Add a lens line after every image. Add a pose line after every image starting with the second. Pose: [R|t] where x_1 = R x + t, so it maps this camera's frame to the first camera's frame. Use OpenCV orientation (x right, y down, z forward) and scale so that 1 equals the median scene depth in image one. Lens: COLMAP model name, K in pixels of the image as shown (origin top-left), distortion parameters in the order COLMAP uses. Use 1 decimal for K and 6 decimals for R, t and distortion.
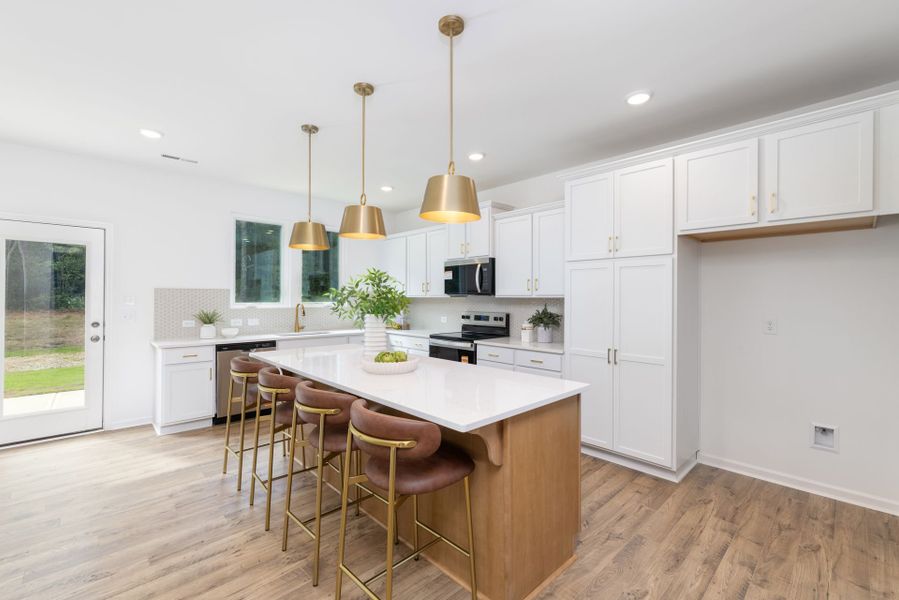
lens RADIAL K [[384.6, 0, 447.1], [0, 384.6, 298.2], [0, 0, 1]] dist [0.004251, -0.000227]
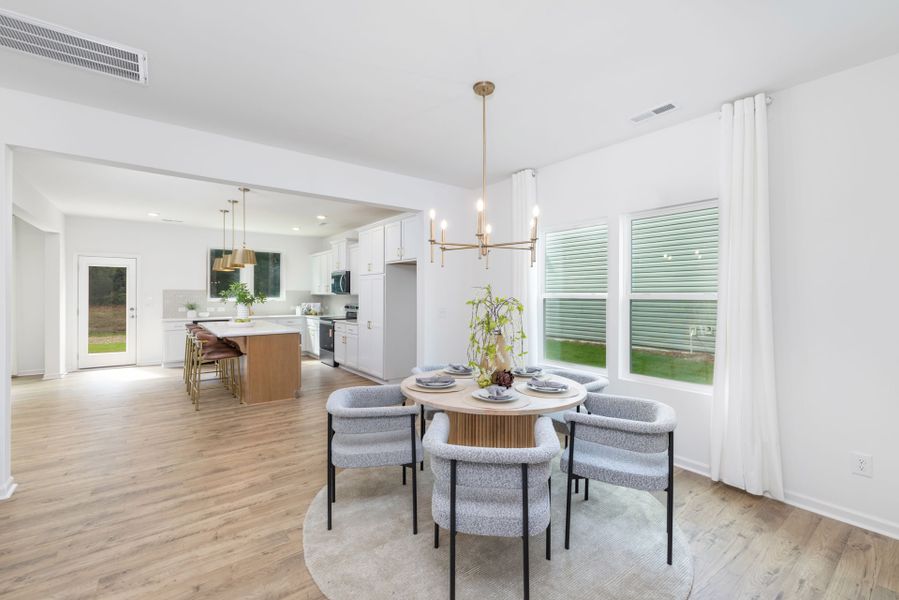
lens RADIAL K [[384.6, 0, 447.1], [0, 384.6, 298.2], [0, 0, 1]] dist [0.004251, -0.000227]
pose [[0.994824, -0.001410, -0.101602, 0.753024], [0.002203, 0.999968, 0.007691, 0.001884], [0.101587, -0.007875, 0.994795, -0.667236]]
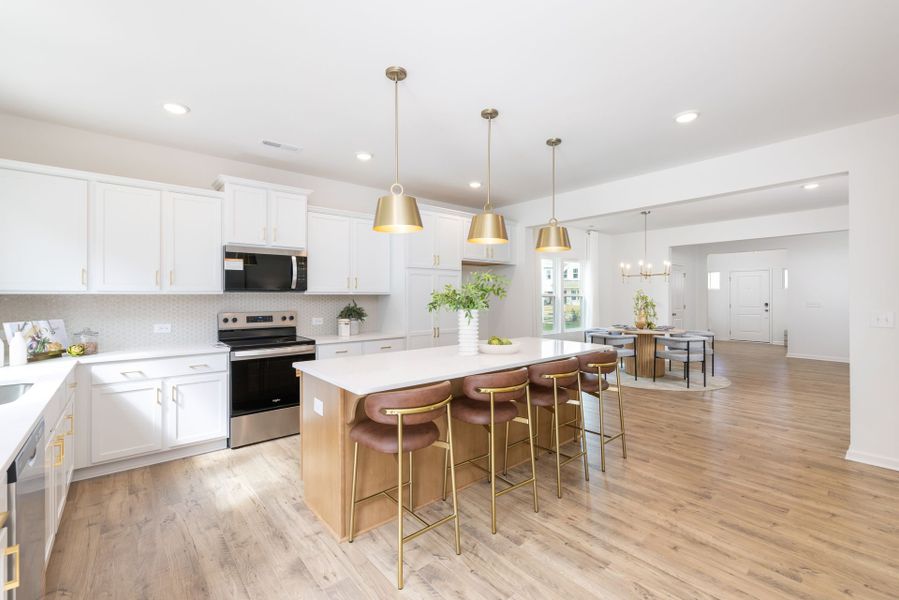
lens RADIAL K [[384.6, 0, 447.1], [0, 384.6, 298.2], [0, 0, 1]] dist [0.004251, -0.000227]
pose [[0.060718, -0.013923, 0.998058, -0.822276], [-0.001500, 0.999900, 0.014040, -0.006105], [-0.998154, -0.002350, 0.060691, 0.628782]]
